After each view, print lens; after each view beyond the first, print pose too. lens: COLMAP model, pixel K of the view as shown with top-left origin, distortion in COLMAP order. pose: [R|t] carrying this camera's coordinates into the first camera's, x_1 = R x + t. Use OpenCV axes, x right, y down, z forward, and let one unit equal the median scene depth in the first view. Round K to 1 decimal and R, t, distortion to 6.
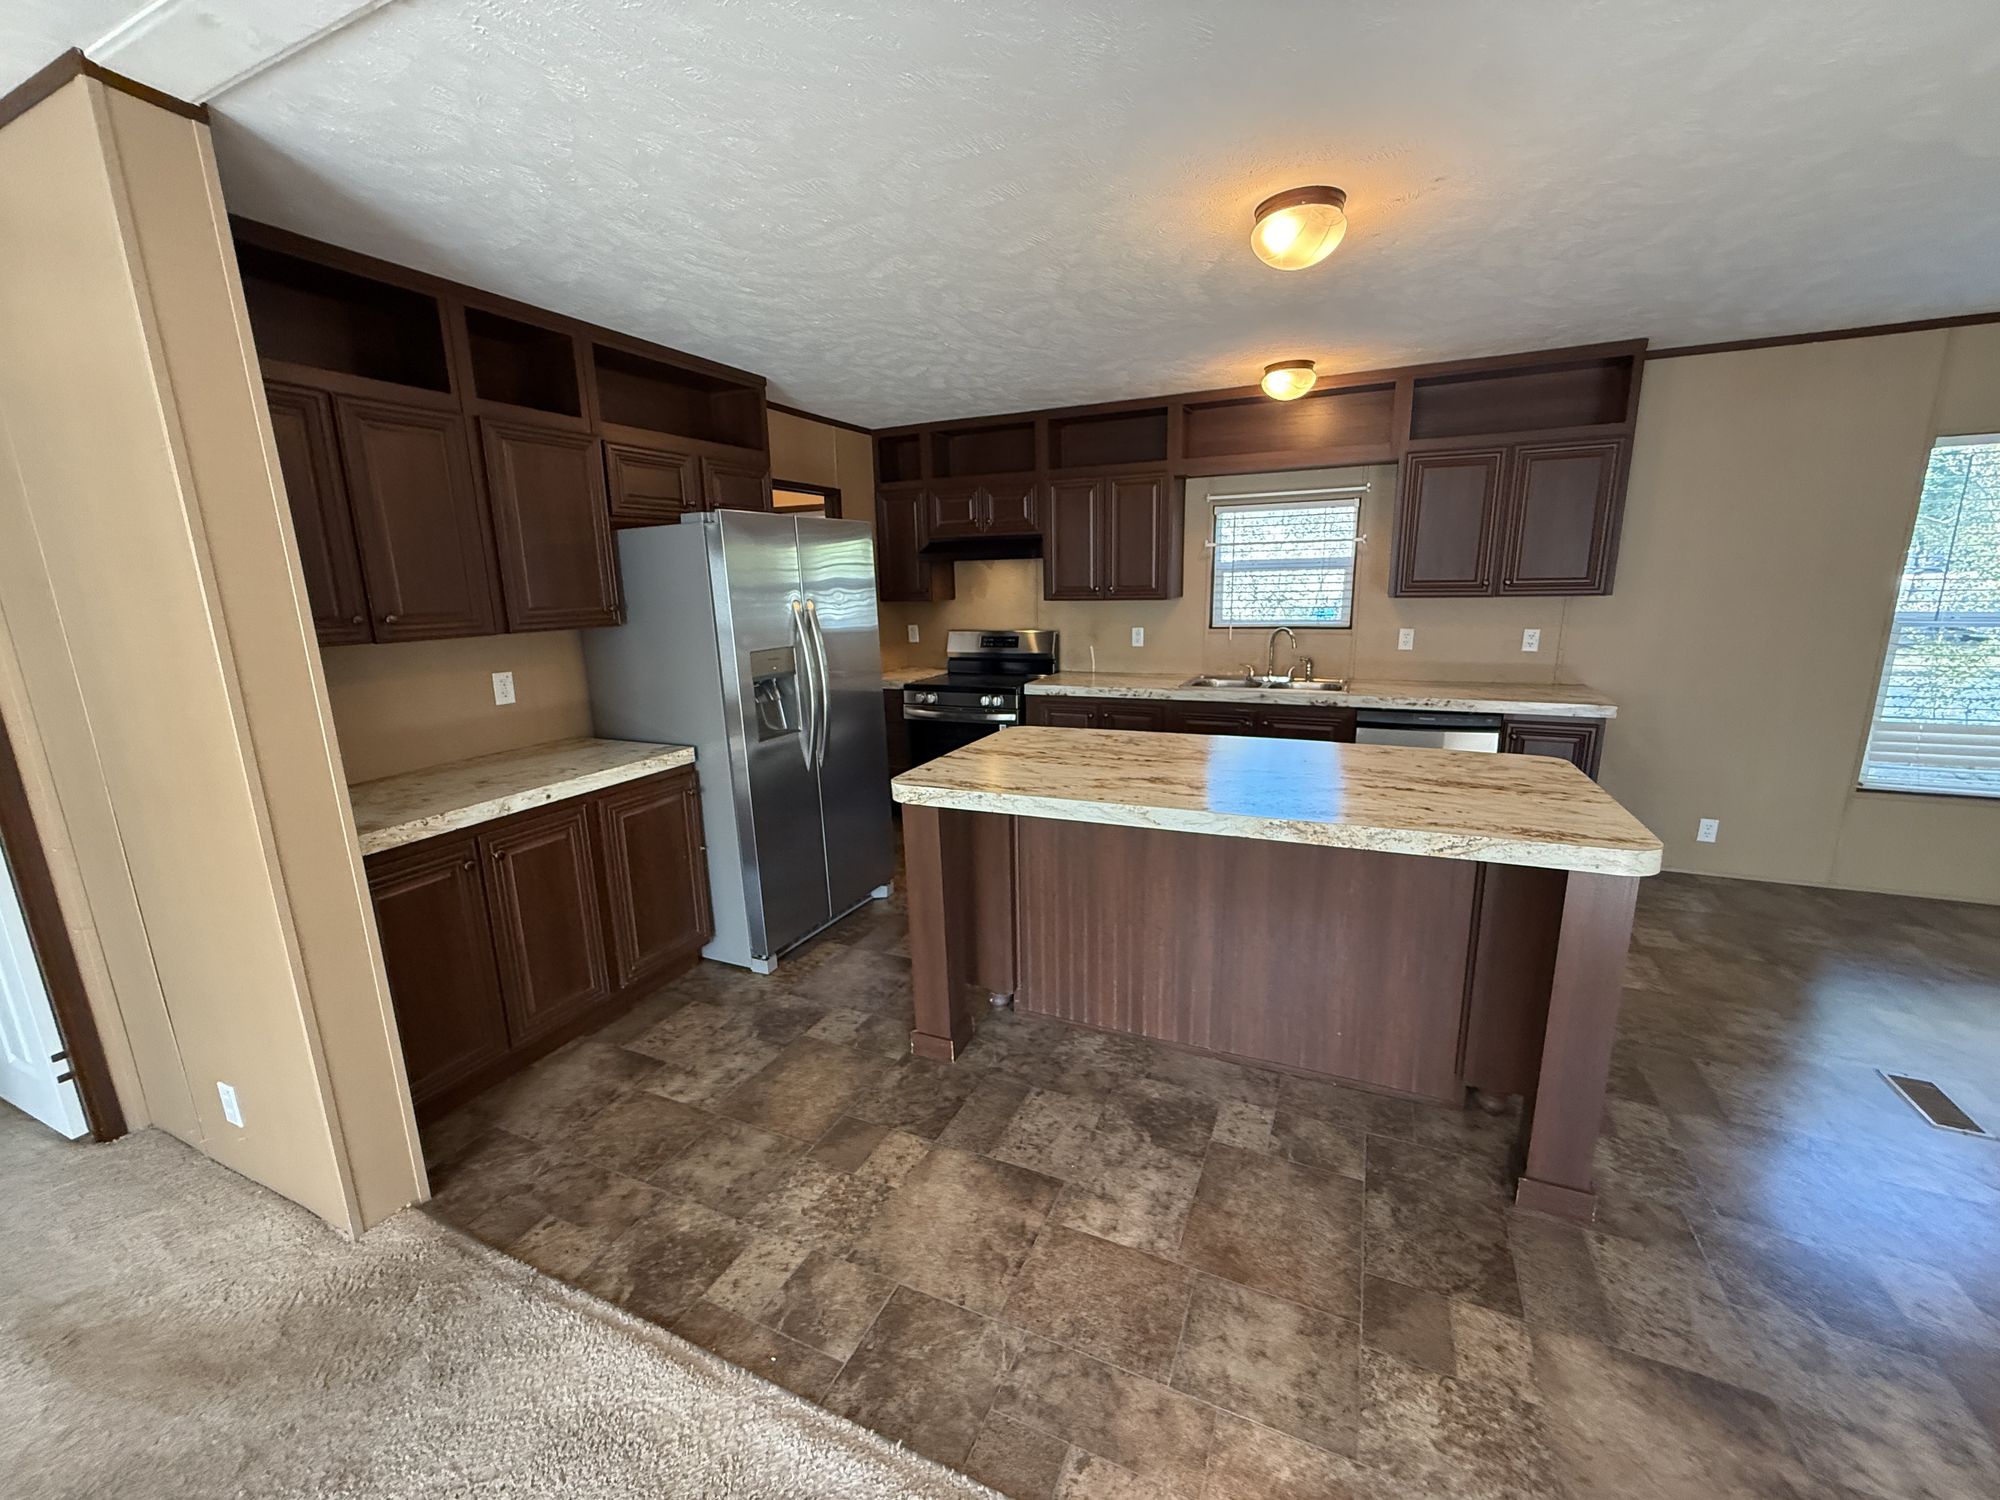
lens RADIAL K [[803.7, 0, 1000.0], [0, 803.7, 750.0], [0, 0, 1]] dist [-0.000404, 0.000127]
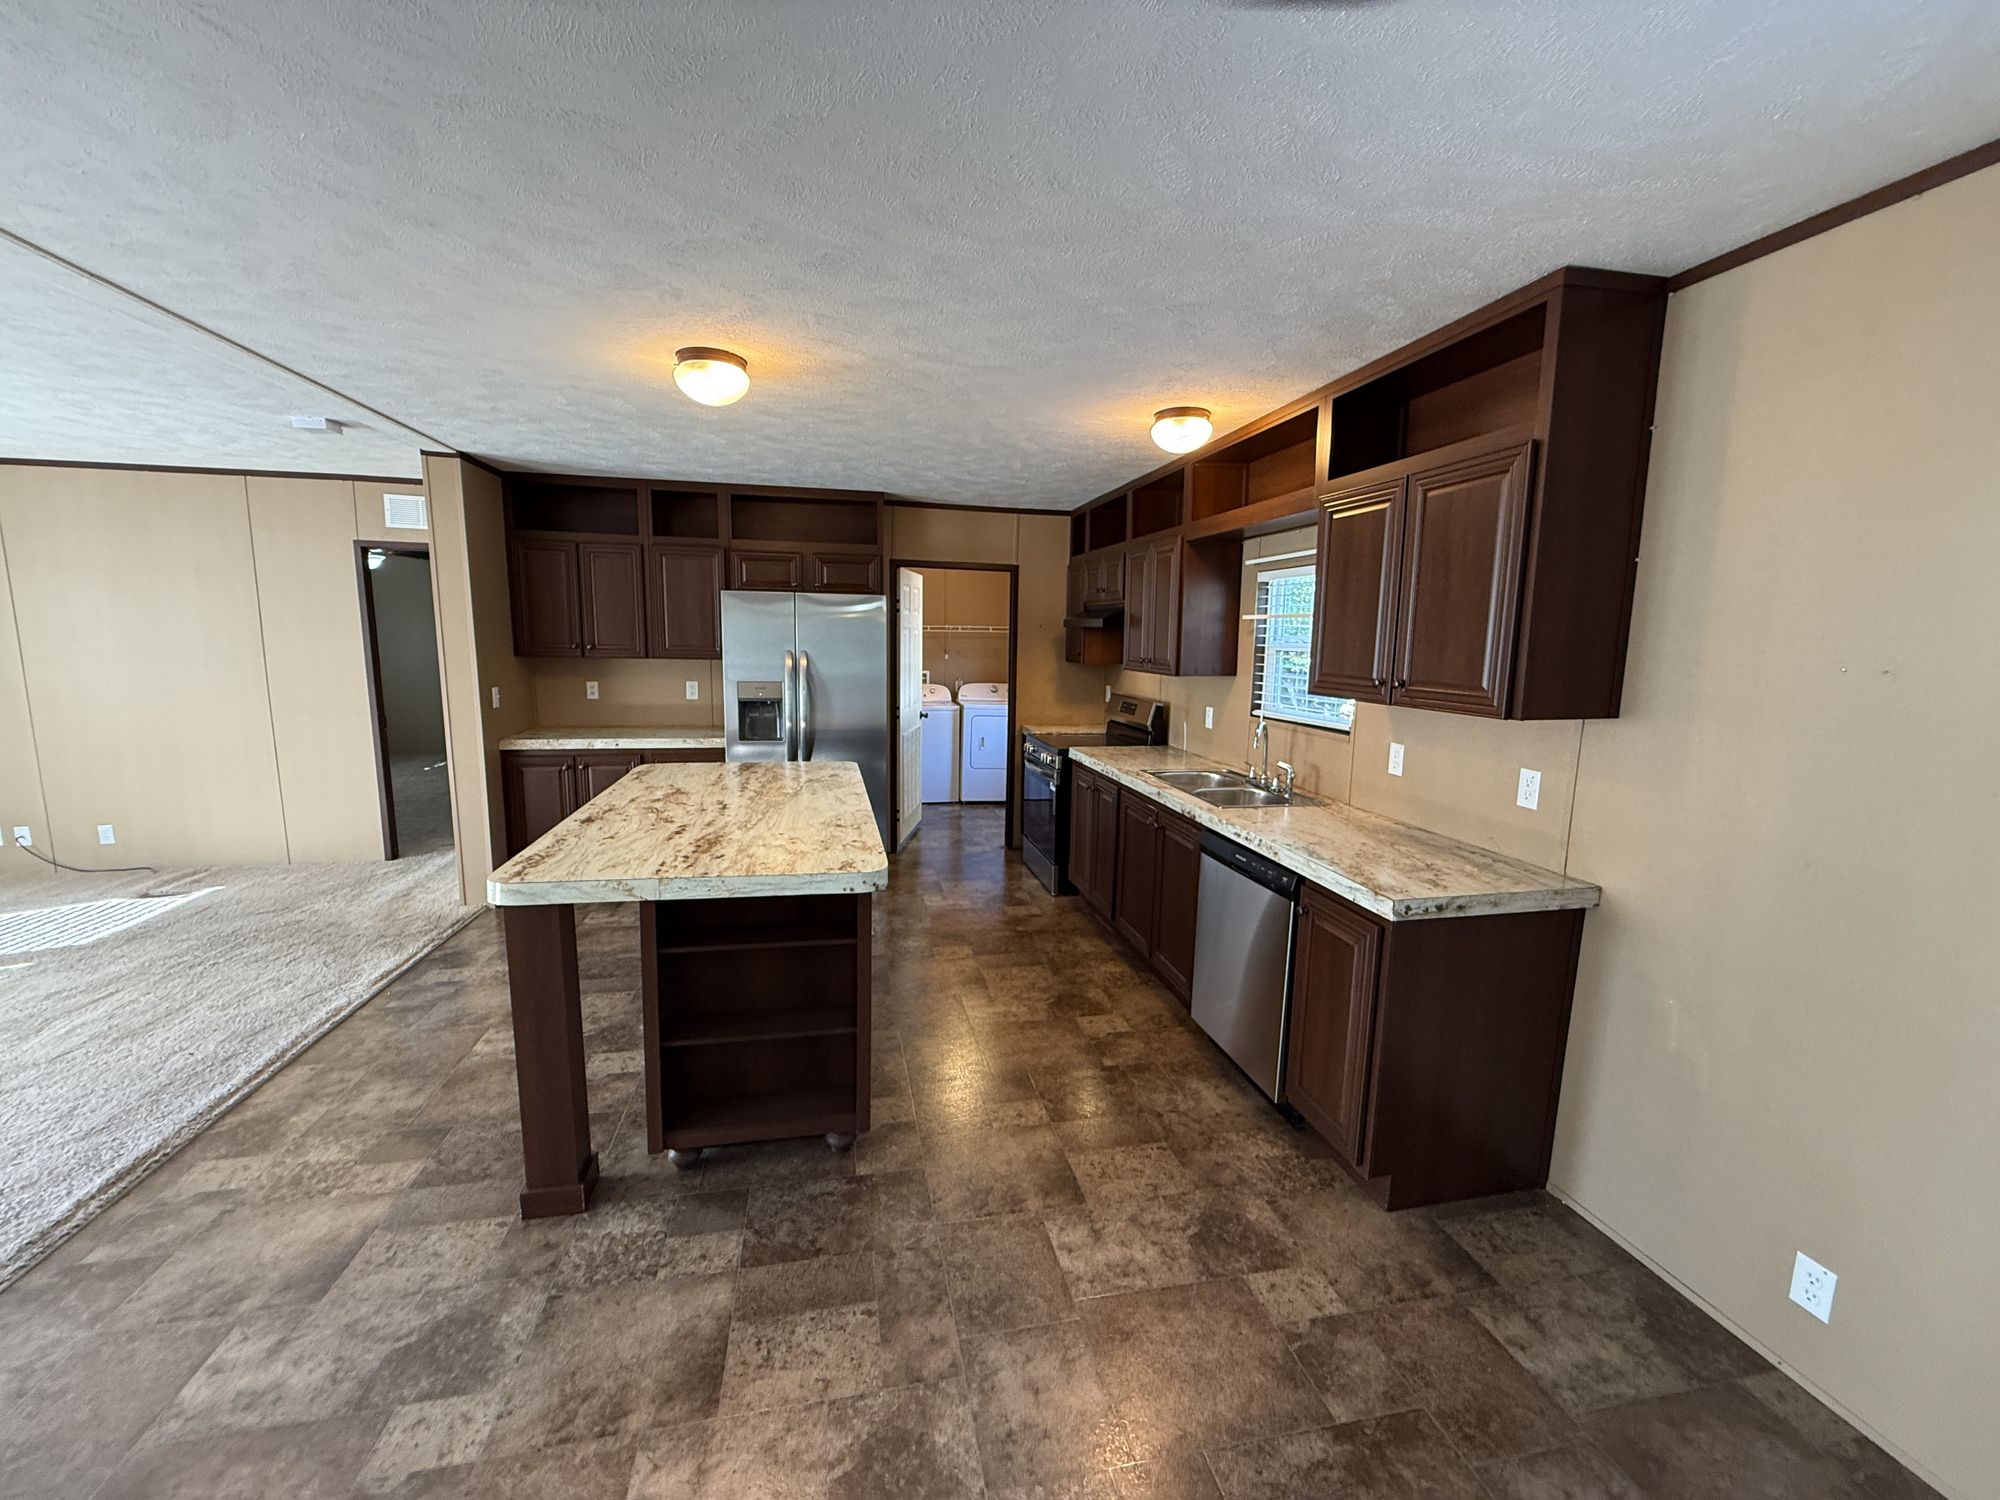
lens RADIAL K [[790.6, 0, 997.0], [0, 790.6, 773.3], [0, 0, 1]] dist [0.000221, 0.000064]
pose [[0.598171, 0.172870, -0.782500, 1.022197], [-0.202290, 0.977406, 0.061291, -0.121532], [0.775416, 0.121630, 0.619626, 0.396114]]
